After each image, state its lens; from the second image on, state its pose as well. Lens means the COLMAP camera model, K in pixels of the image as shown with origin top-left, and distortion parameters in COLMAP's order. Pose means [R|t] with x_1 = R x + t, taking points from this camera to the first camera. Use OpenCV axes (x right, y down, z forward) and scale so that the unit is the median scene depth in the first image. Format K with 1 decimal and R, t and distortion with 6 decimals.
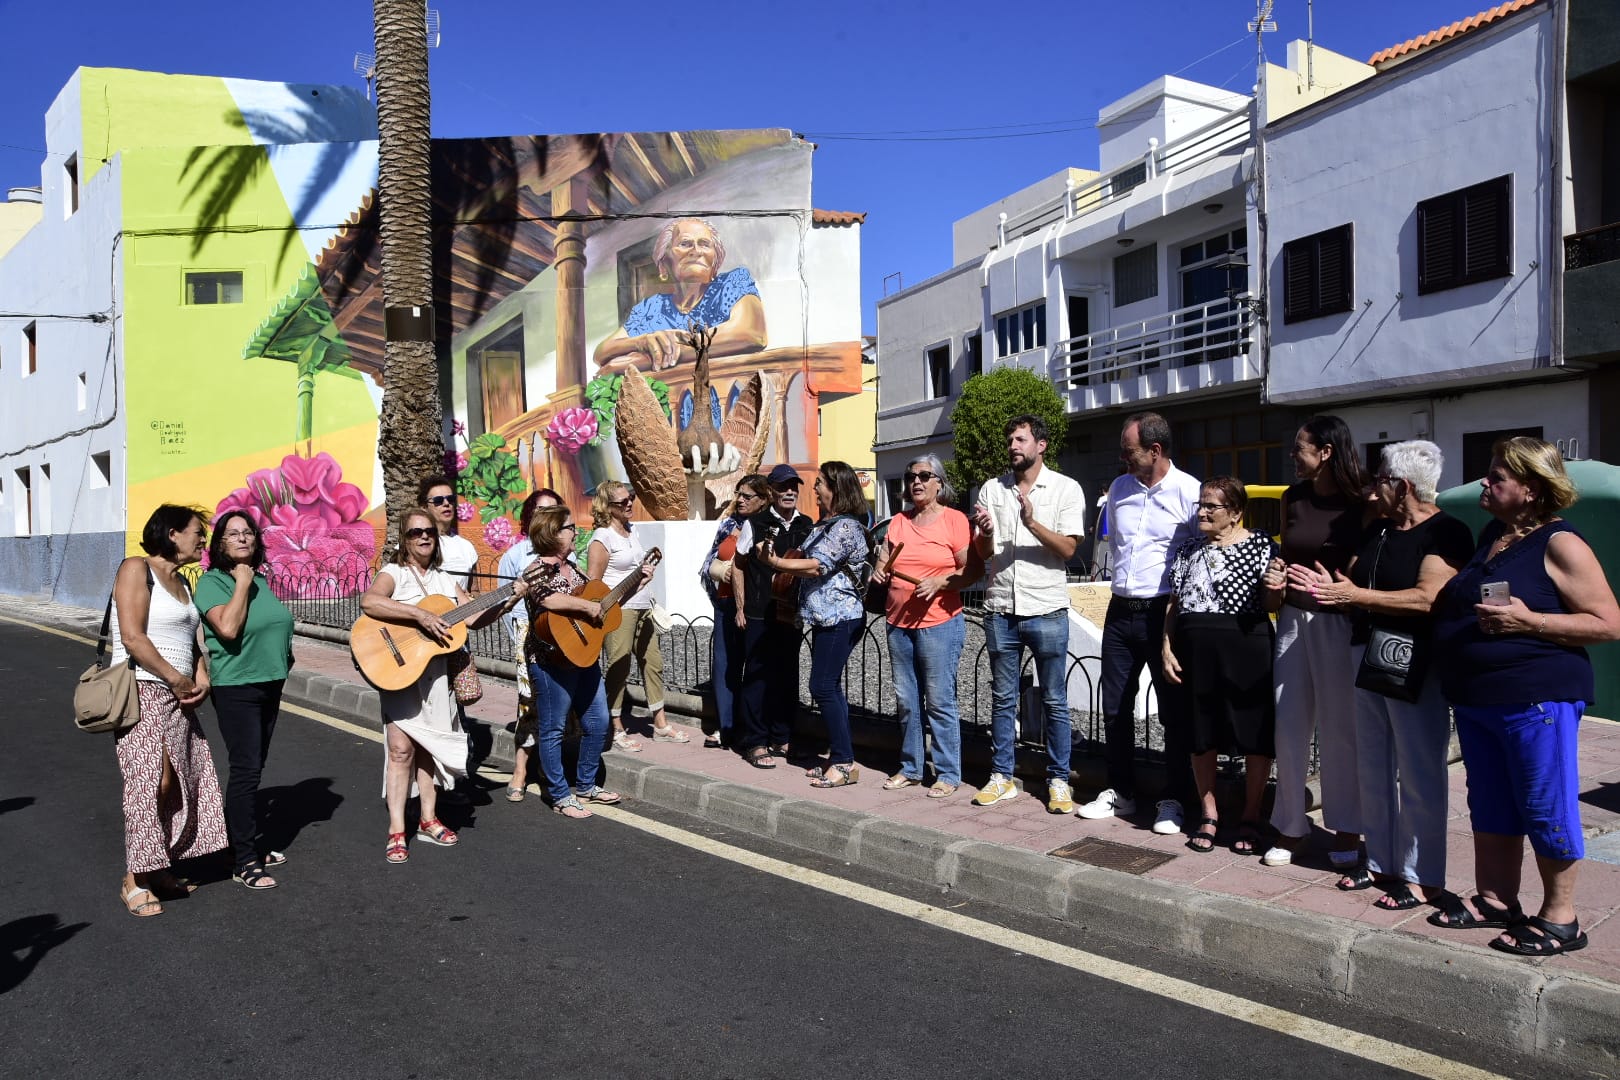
lens RADIAL K [[1178.1, 0, 804.6], [0, 1178.1, 558.7], [0, 0, 1]] dist [-0.121730, 0.106157]
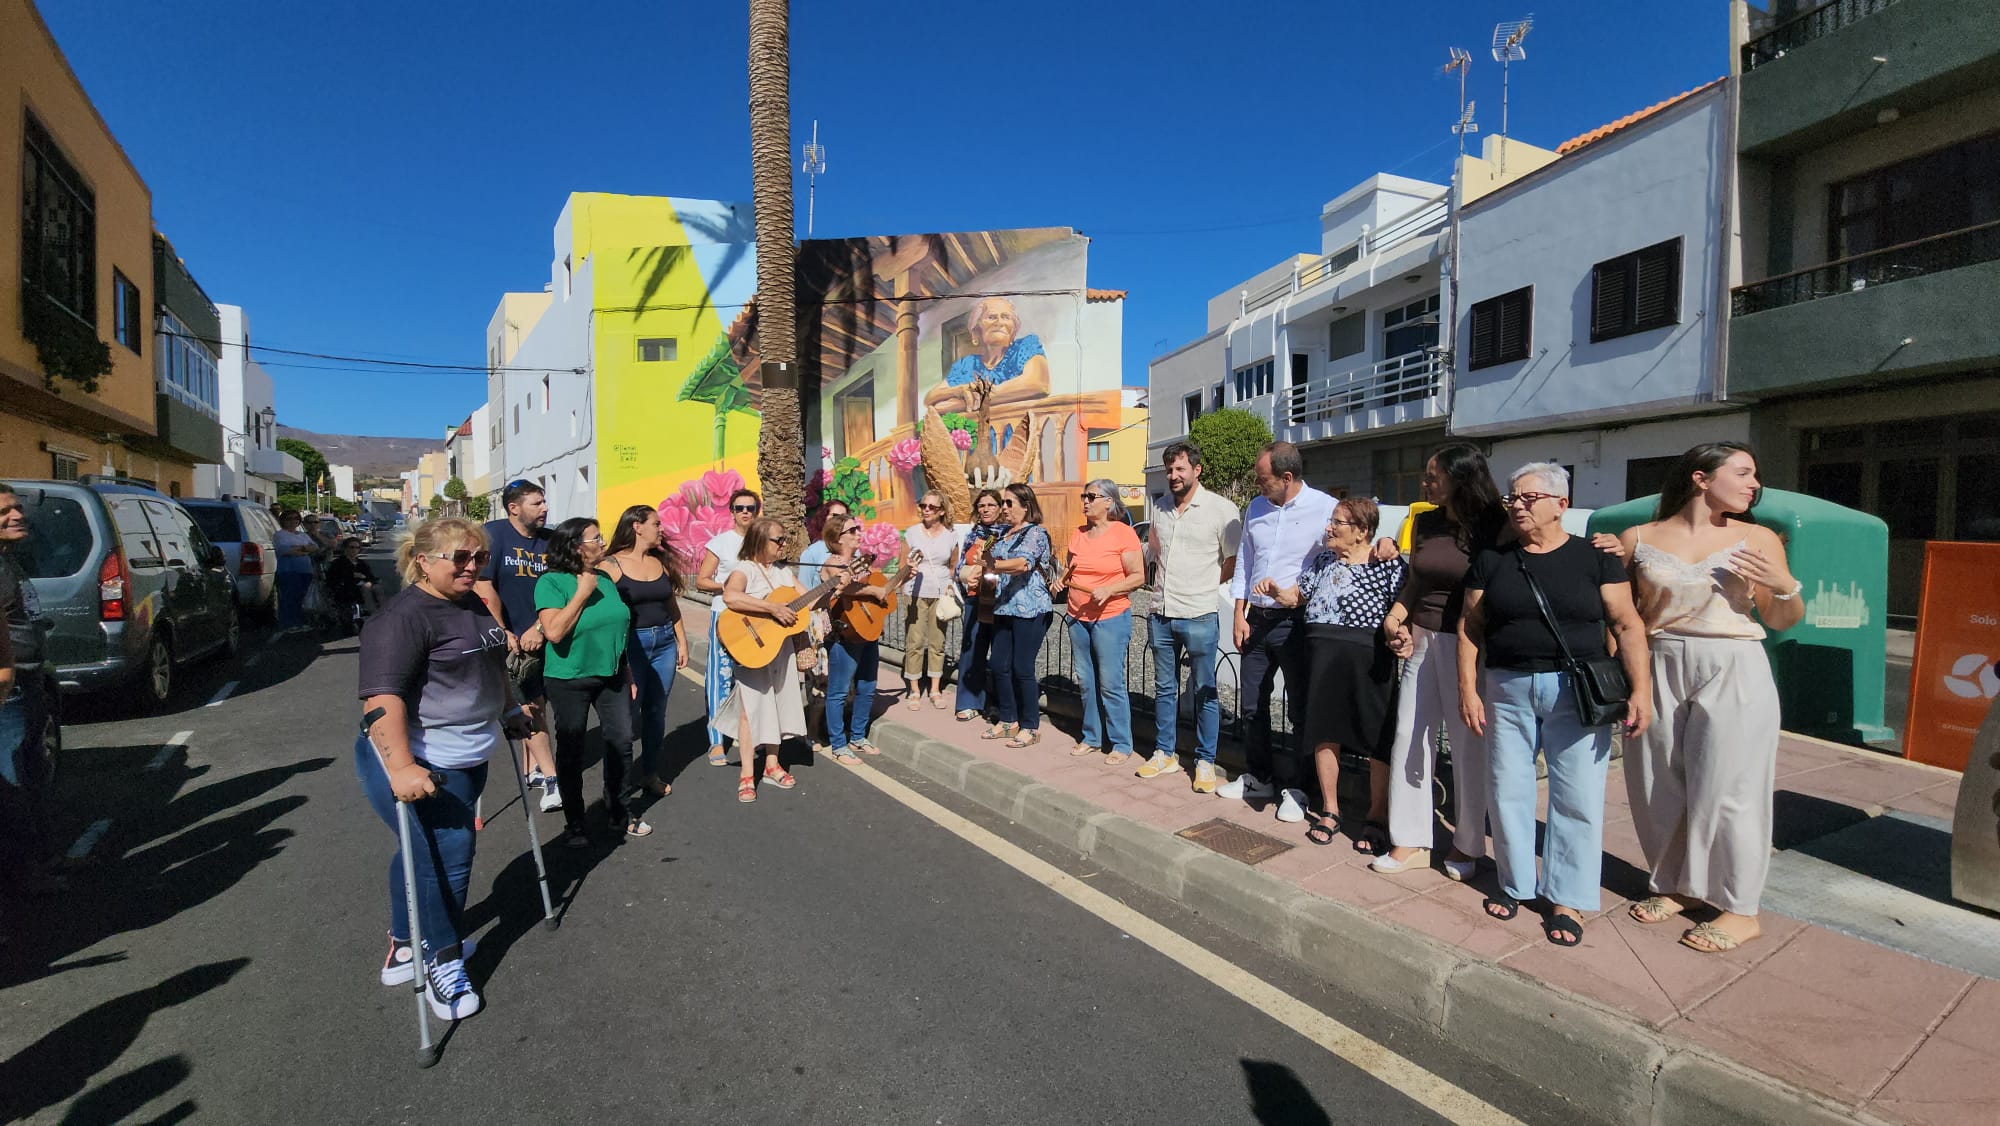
lens RADIAL K [[823.6, 0, 996.2], [0, 823.6, 562.5], [0, 0, 1]] dist [0.001520, -0.000002]
pose [[0.990756, 0.022918, -0.133709, 0.036963], [-0.020356, 0.999583, 0.020494, -0.005494], [0.134122, -0.017583, 0.990809, 0.051712]]
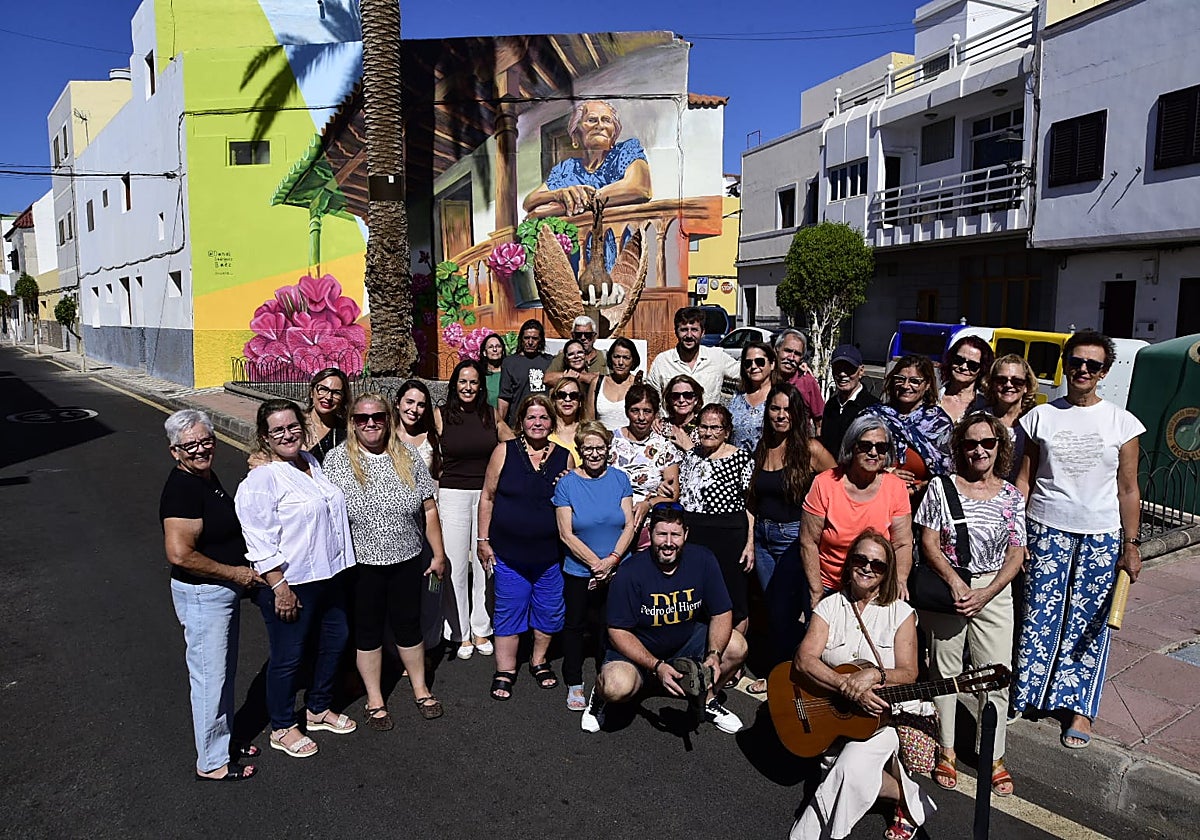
lens RADIAL K [[872.4, 0, 623.3], [0, 872.4, 432.9], [0, 0, 1]] dist [-0.137712, 0.094774]
pose [[0.997014, 0.028407, -0.071805, 0.014005], [-0.019980, 0.993110, 0.115472, -0.028747], [0.074590, -0.113693, 0.990712, -0.008333]]
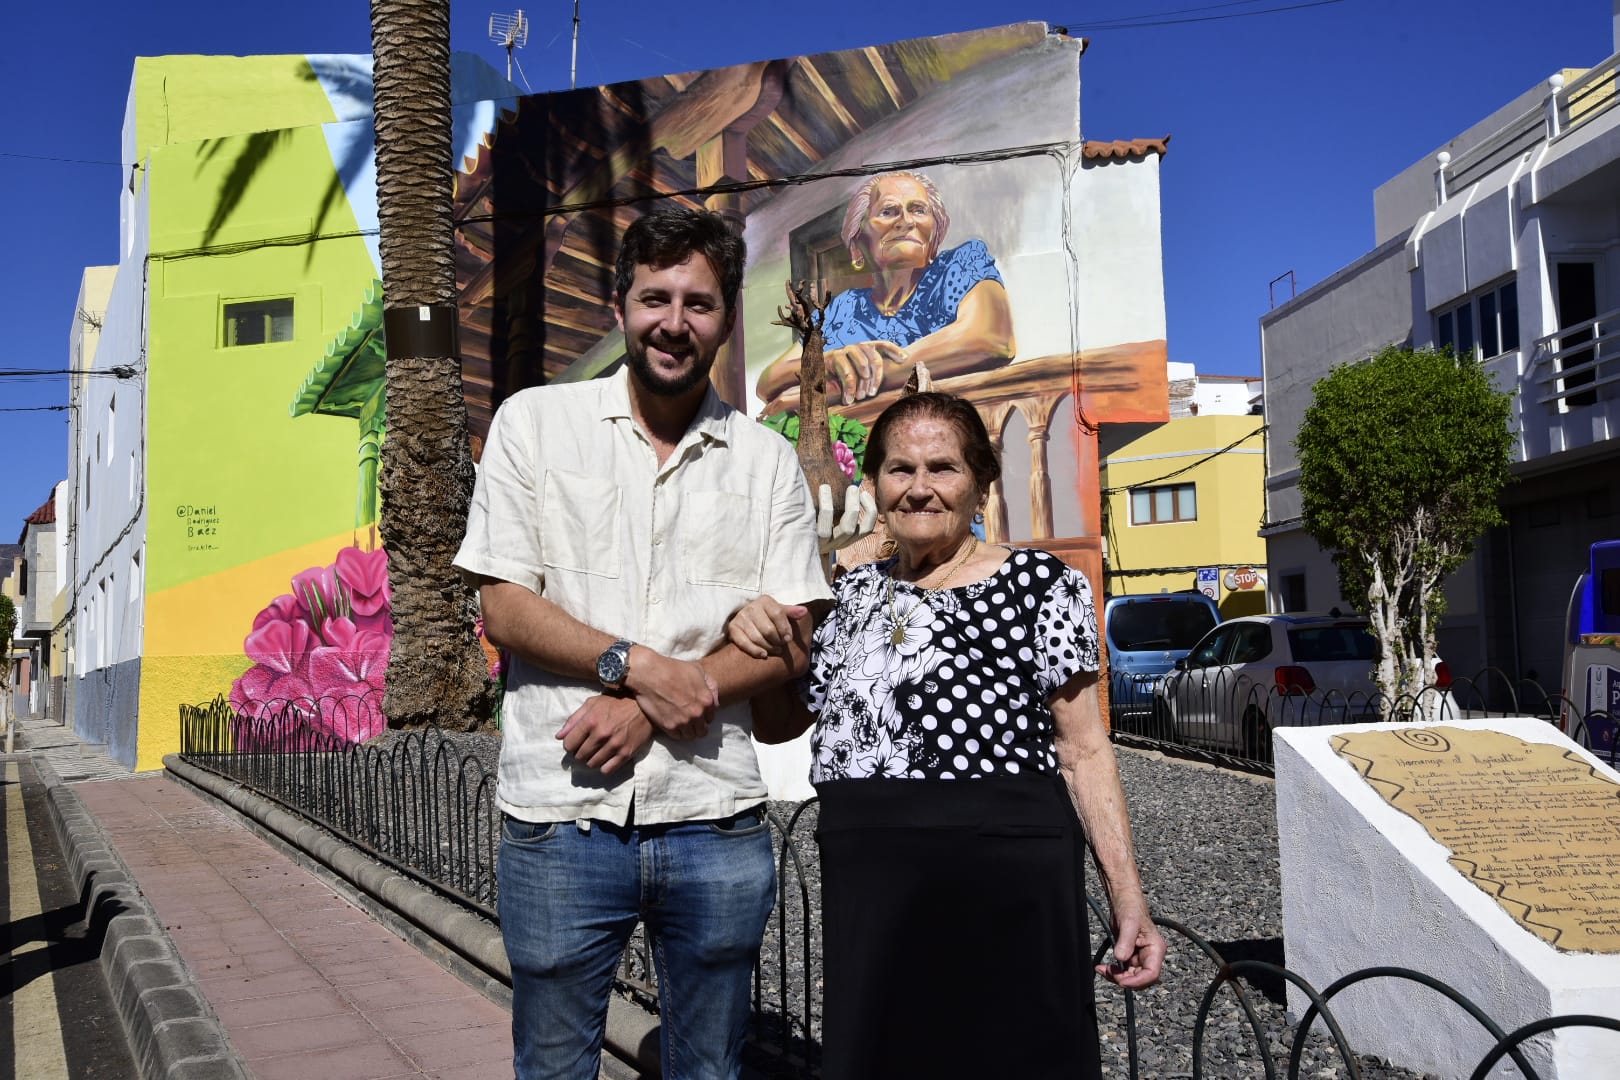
lens RADIAL K [[1505.2, 0, 800.7], [0, 1505.2, 557.2], [0, 0, 1]] dist [-0.040128, 0.182519]
pose [[0.961580, -0.029523, -0.272931, 0.076170], [0.003549, 0.995454, -0.095172, 0.005649], [0.274500, 0.090547, 0.957314, 0.190082]]
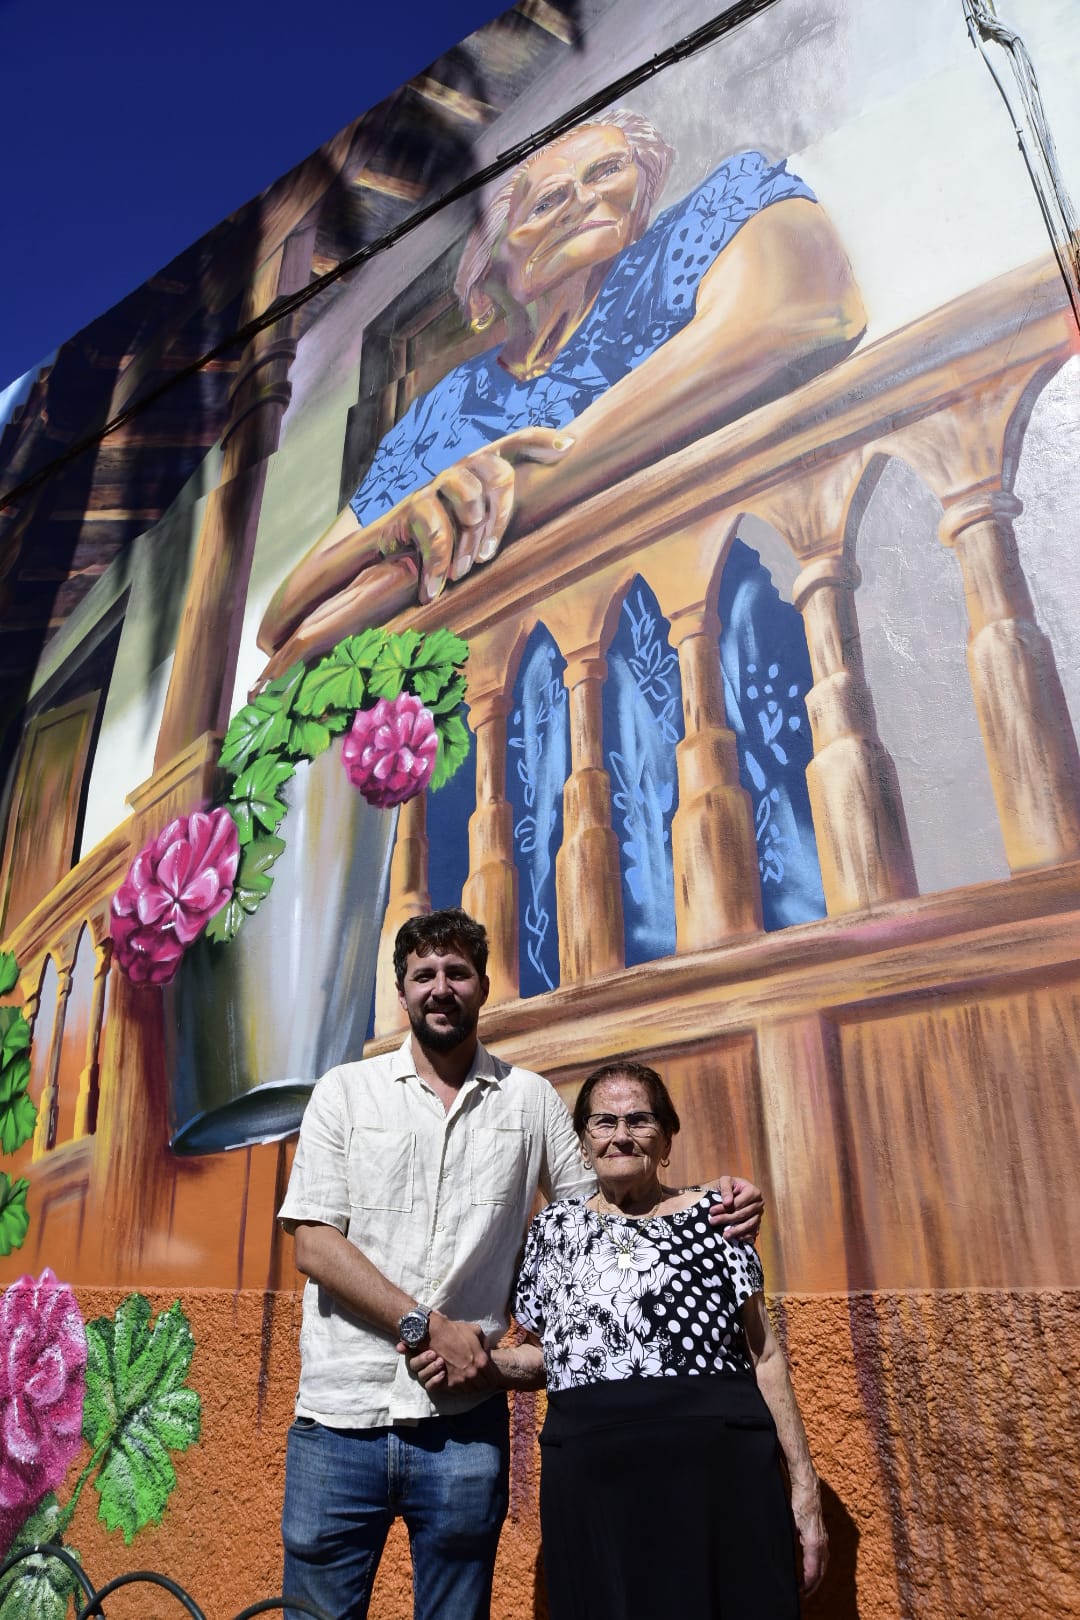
lens RADIAL K [[1109.0, 0, 545.4], [0, 1109.0, 819.3], [0, 0, 1]] dist [-0.135329, 0.085704]
pose [[0.830571, -0.212152, -0.514921, -0.000708], [-0.020412, 0.912381, -0.408834, -0.027741], [0.556539, 0.350076, 0.753466, 0.857213]]
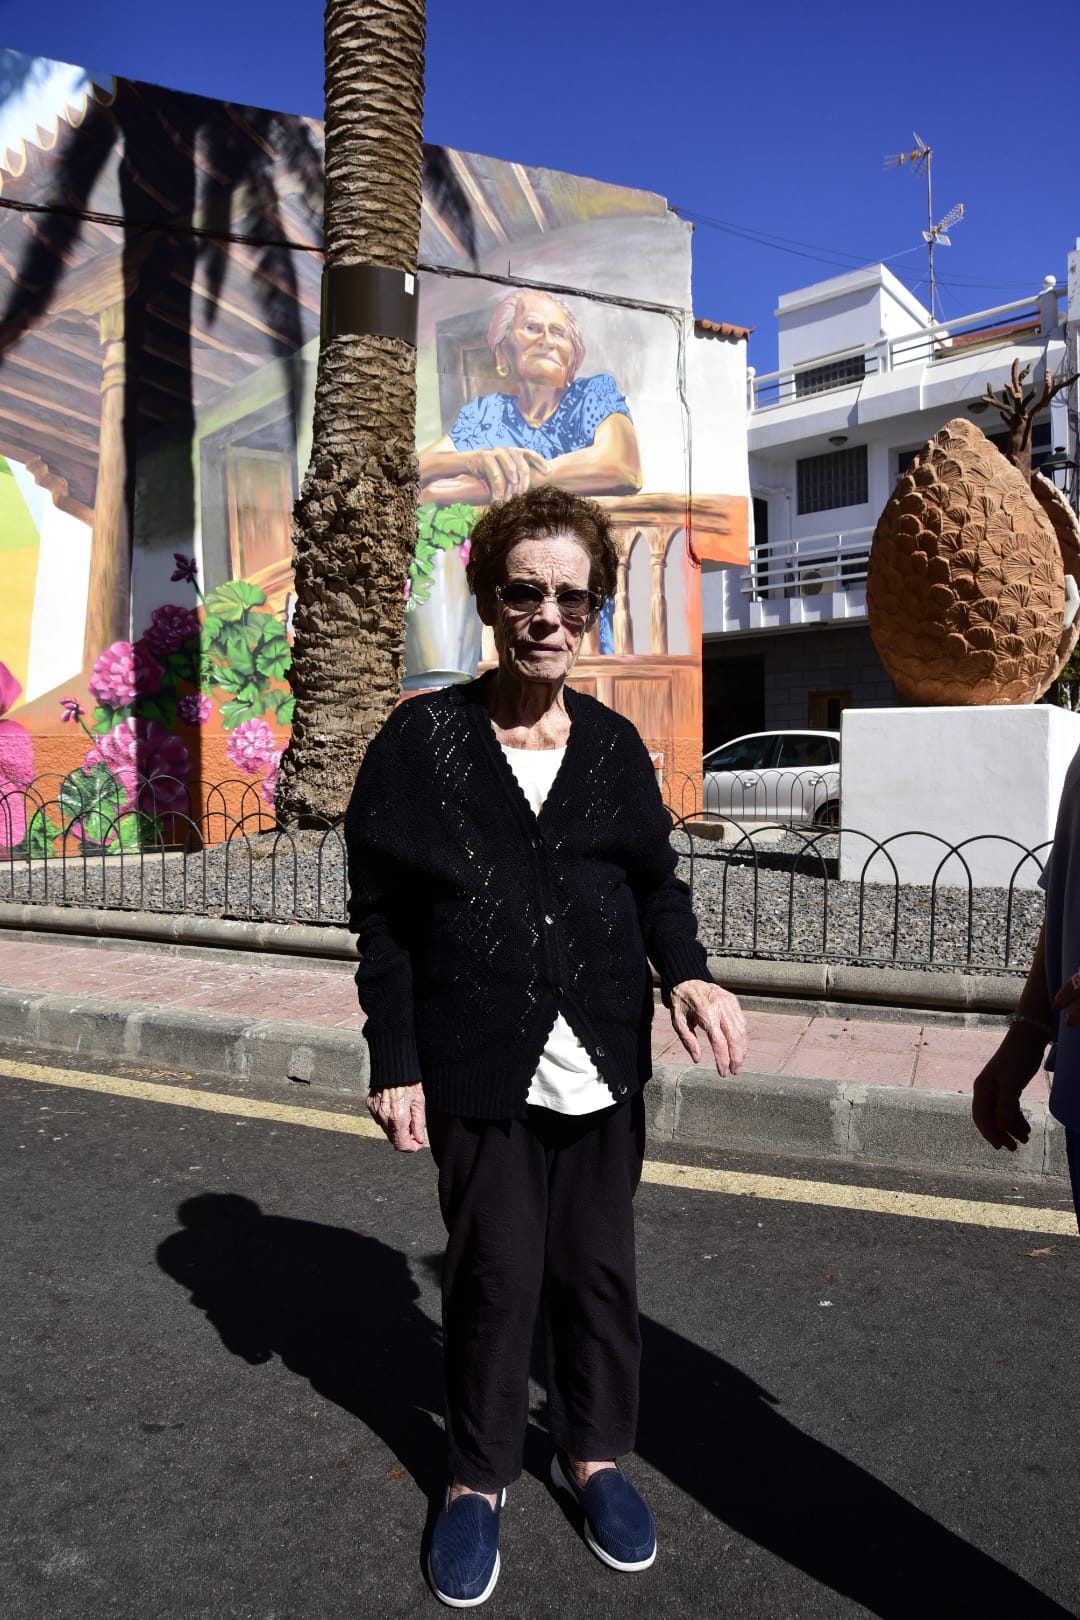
lens RADIAL K [[1109.0, 0, 545.4], [0, 1109.0, 819.3], [0, 0, 1]] dist [-0.135329, 0.085704]
pose [[0.913166, -0.011768, 0.407417, -0.357313], [0.005653, 0.999853, 0.016210, 0.008353], [-0.407548, -0.012500, 0.913098, 0.414142]]
